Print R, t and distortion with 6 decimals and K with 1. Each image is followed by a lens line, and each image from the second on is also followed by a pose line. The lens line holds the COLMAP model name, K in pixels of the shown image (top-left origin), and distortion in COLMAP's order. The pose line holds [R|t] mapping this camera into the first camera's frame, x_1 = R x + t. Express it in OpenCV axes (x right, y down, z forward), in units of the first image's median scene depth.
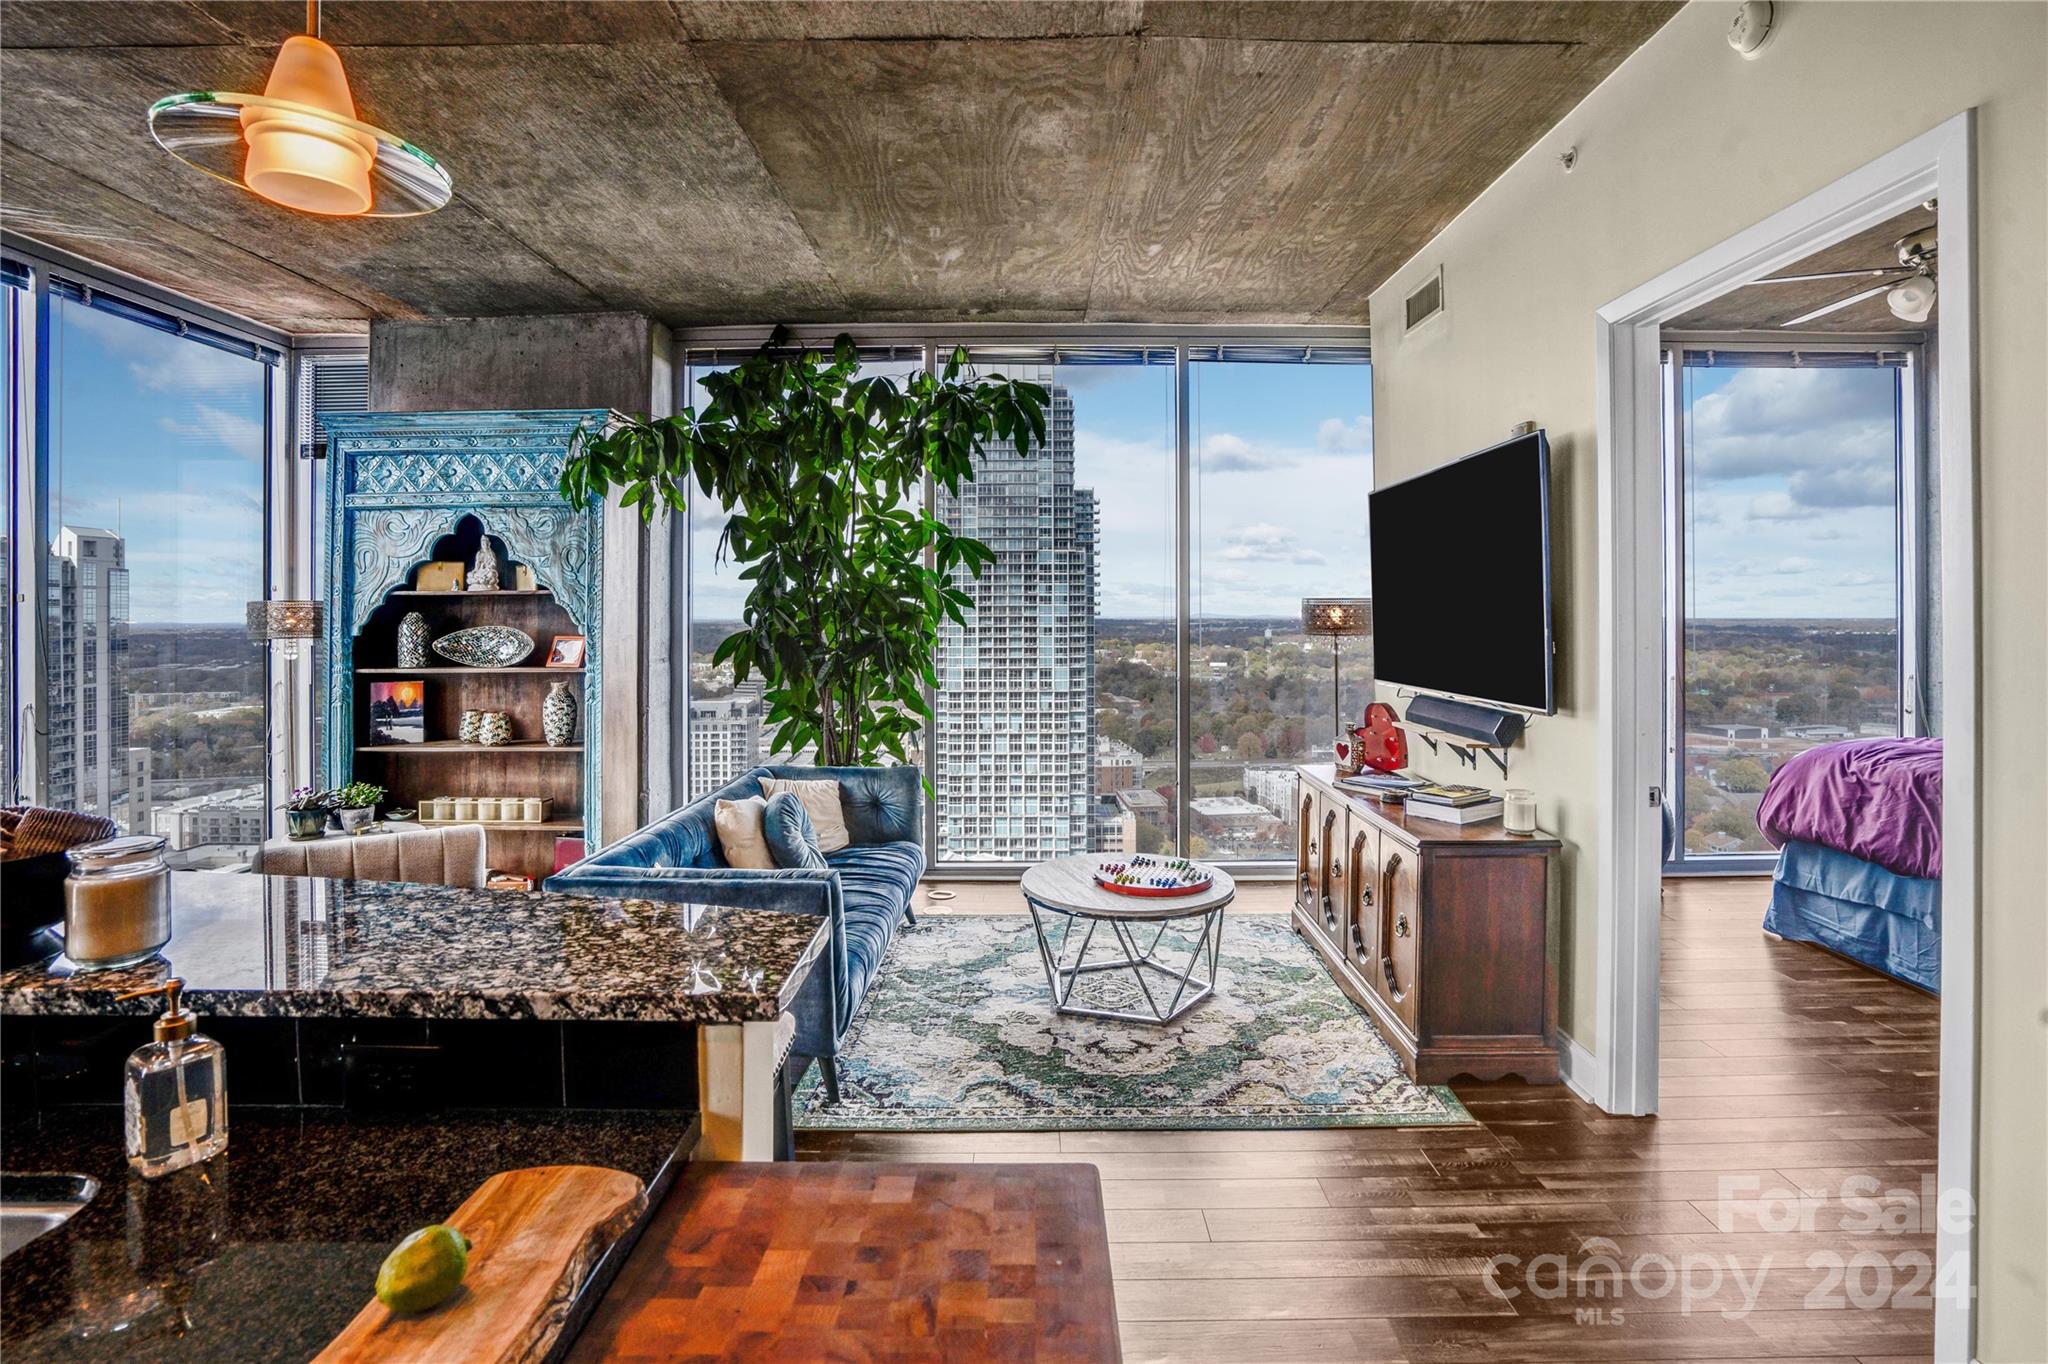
lens RADIAL K [[966.6, 0, 1017.3], [0, 966.6, 615.6], [0, 0, 1]] dist [-0.047862, 0.013359]
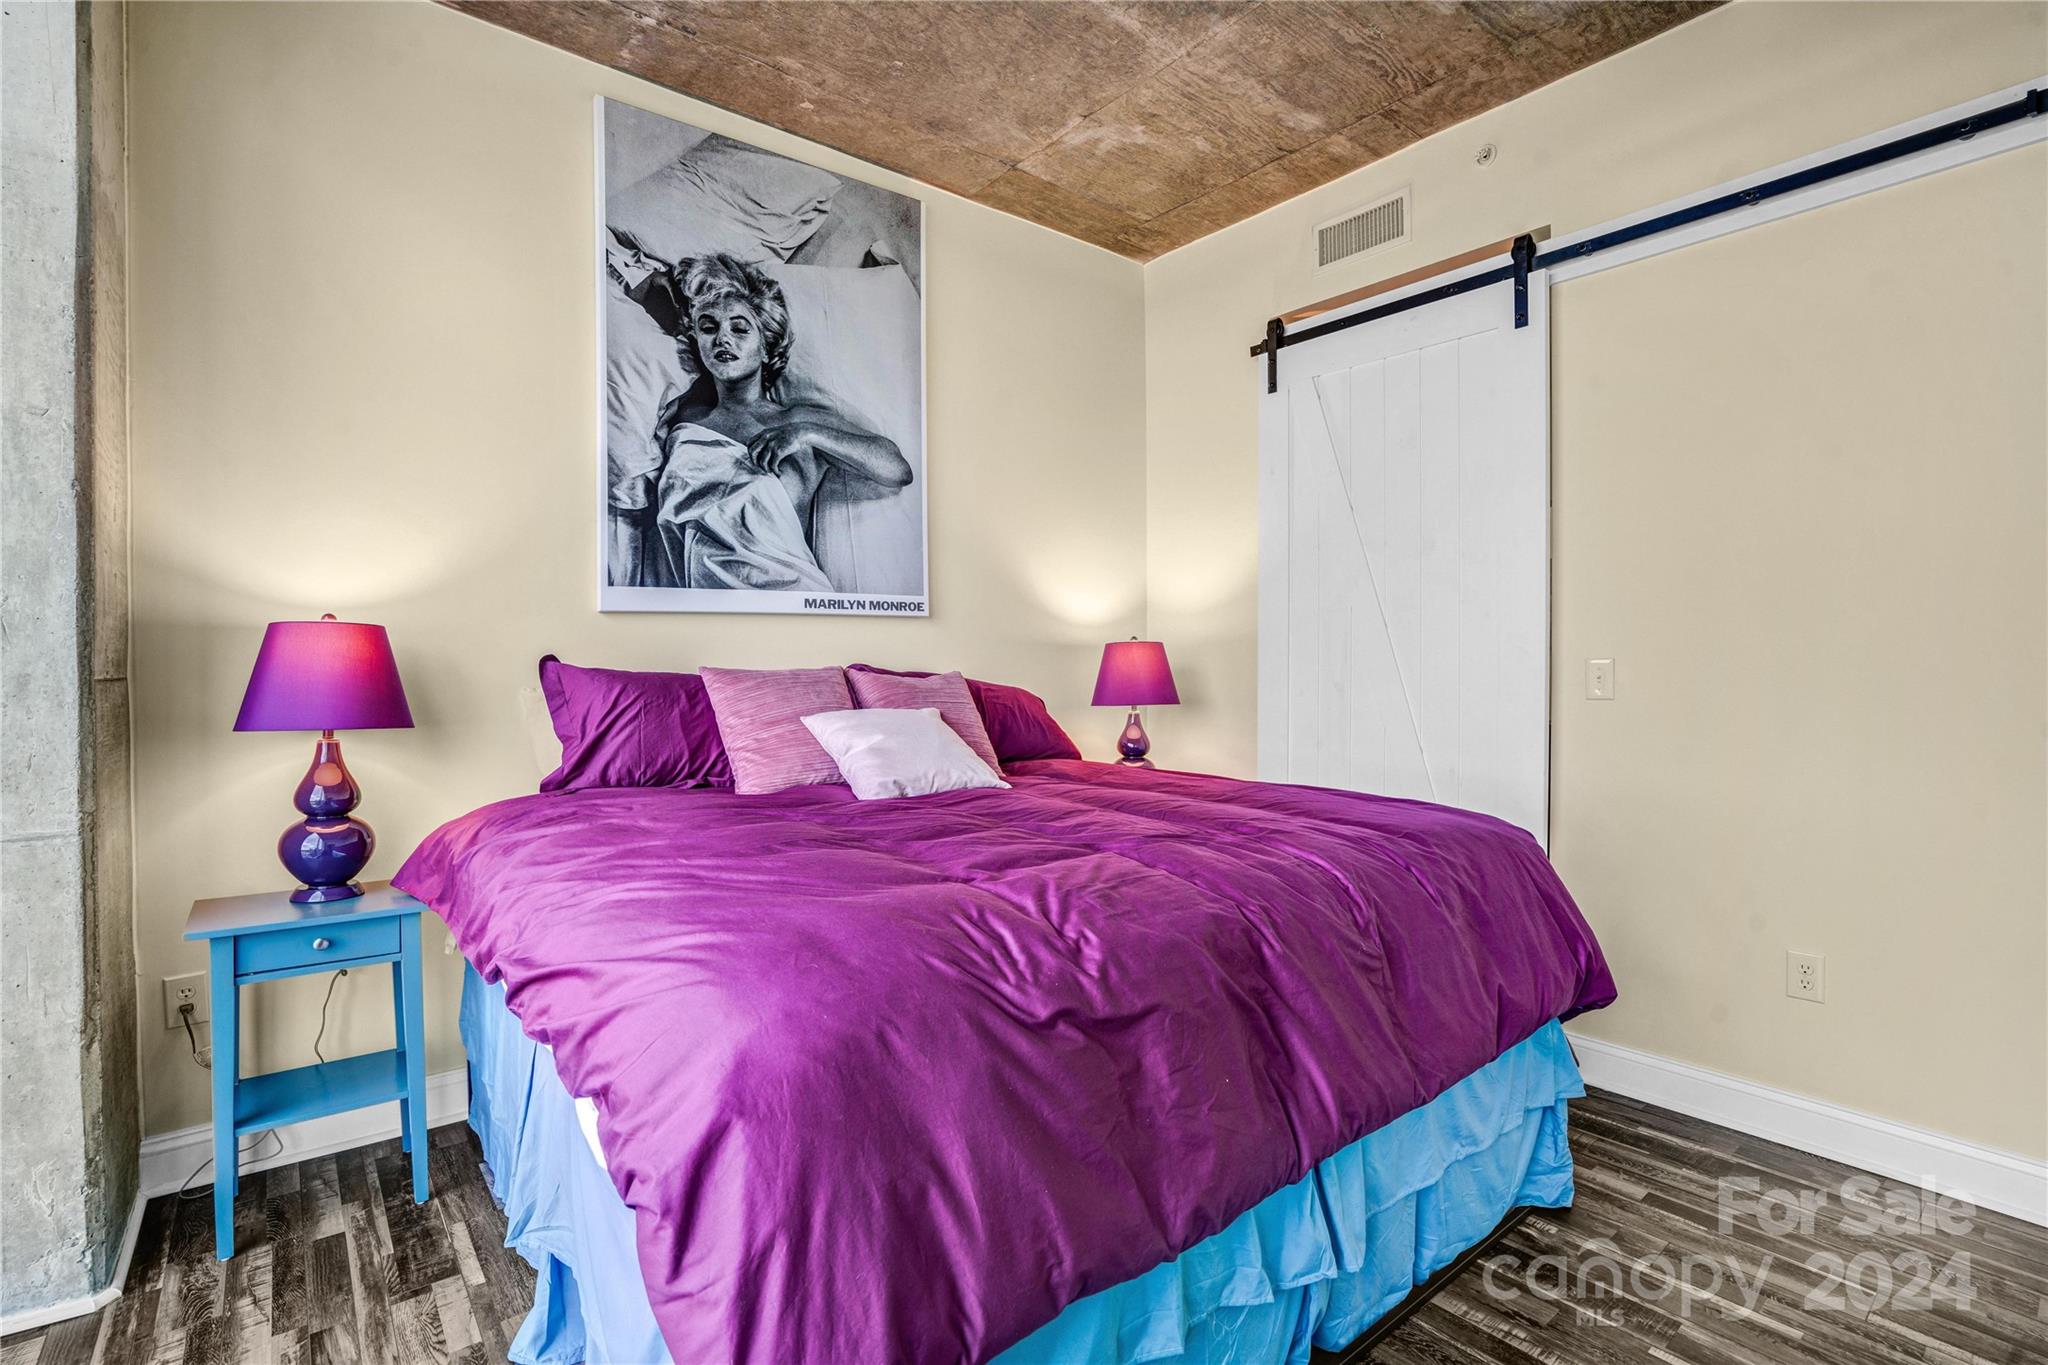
lens RADIAL K [[966.6, 0, 1028.1], [0, 966.6, 660.1], [0, 0, 1]] dist [-0.047862, 0.013359]
pose [[-0.644009, 0.000224, 0.765018, 0.552735], [-0.000319, 1.000000, -0.000561, 0.041612], [-0.765018, -0.000606, -0.644009, 1.020862]]
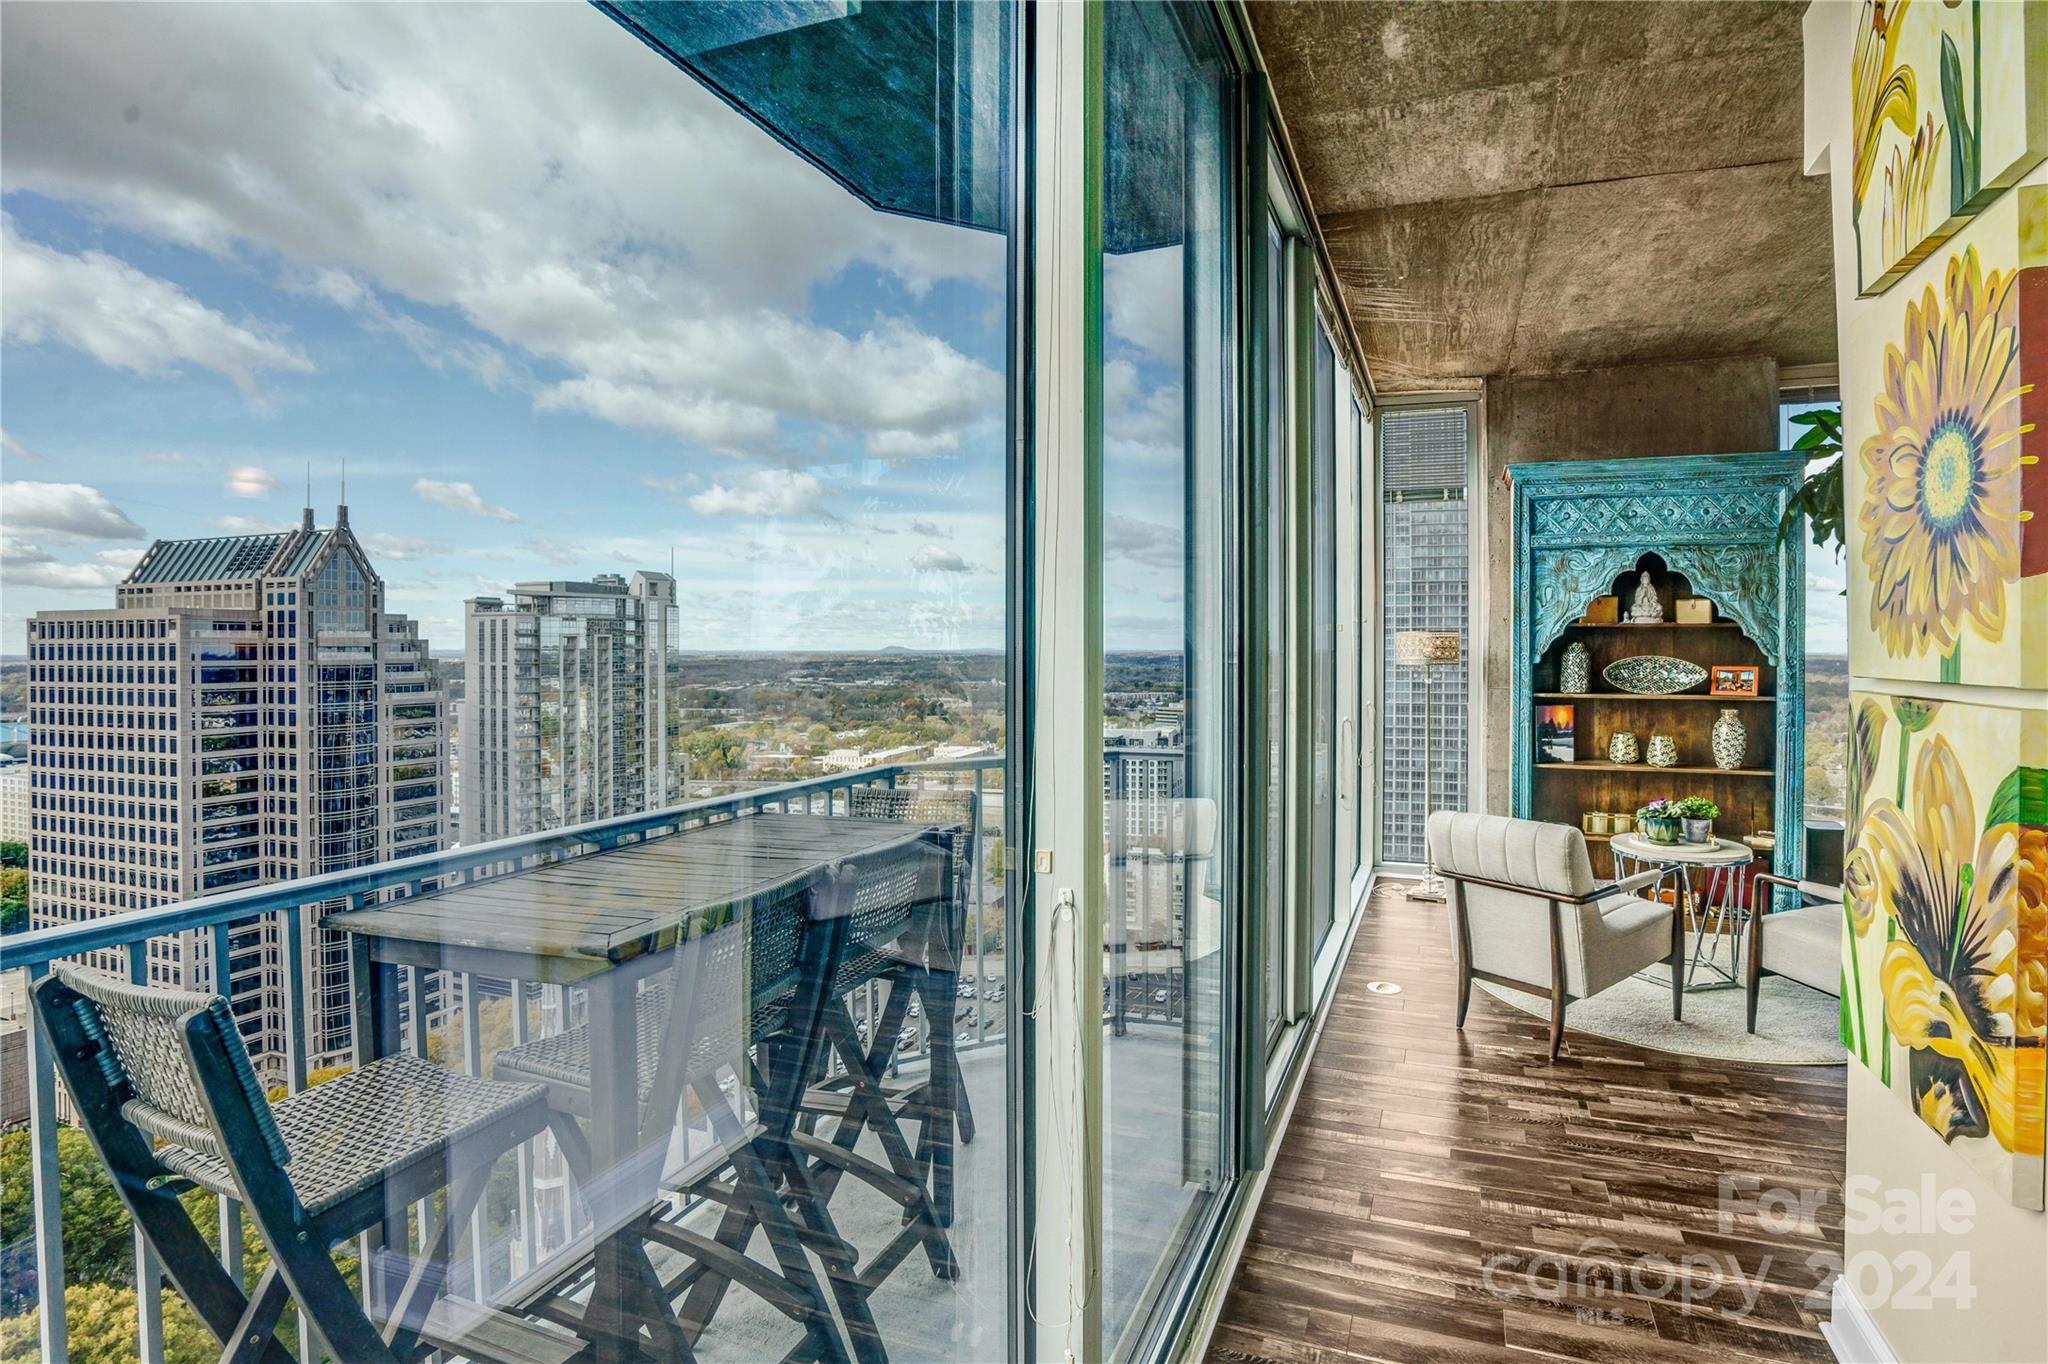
lens RADIAL K [[966.6, 0, 1125.9], [0, 966.6, 648.0], [0, 0, 1]] dist [-0.047862, 0.013359]
pose [[0.953245, 0.006804, -0.302123, -0.816150], [-0.006794, 0.999976, 0.001084, 0.005285], [0.302124, 0.001019, 0.953268, -0.212667]]
